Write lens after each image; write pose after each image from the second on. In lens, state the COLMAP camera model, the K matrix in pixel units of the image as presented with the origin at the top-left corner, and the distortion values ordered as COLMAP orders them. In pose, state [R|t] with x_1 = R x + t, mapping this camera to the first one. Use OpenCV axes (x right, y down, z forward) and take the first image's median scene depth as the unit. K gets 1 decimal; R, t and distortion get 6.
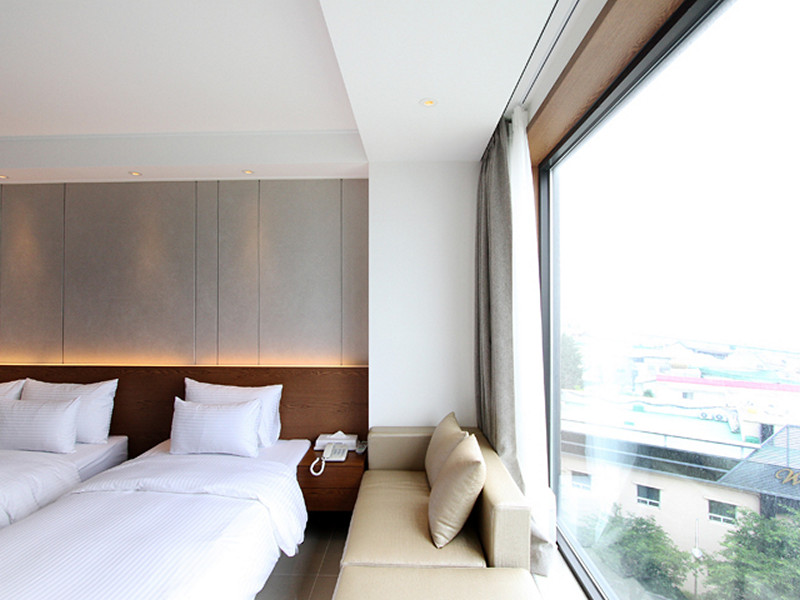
lens RADIAL K [[411.0, 0, 397.4], [0, 411.0, 301.1], [0, 0, 1]] dist [-0.016902, -0.001506]
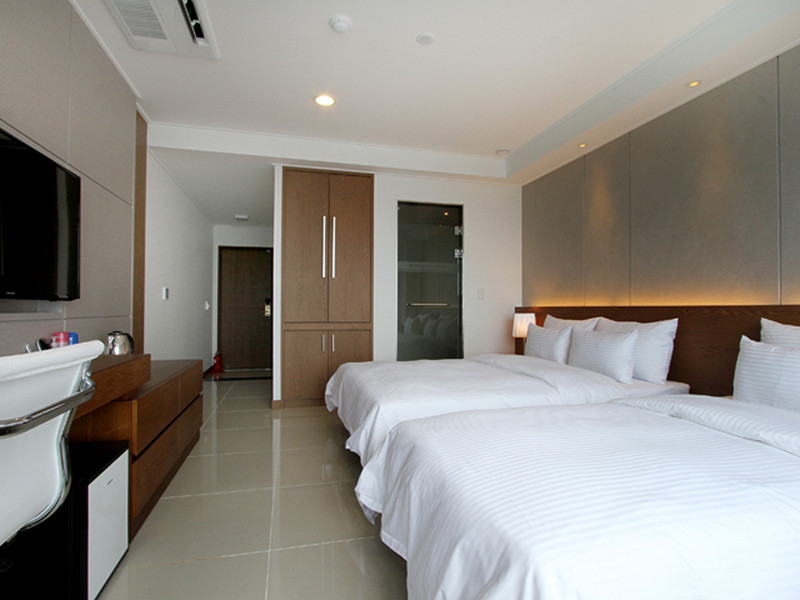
lens RADIAL K [[411.0, 0, 395.9], [0, 411.0, 302.7], [0, 0, 1]] dist [-0.016902, -0.001506]
pose [[0.278178, -0.009482, -0.960483, 0.006102], [0.002300, 0.999955, -0.009205, 0.163878], [0.960527, 0.000351, 0.278187, 0.151273]]
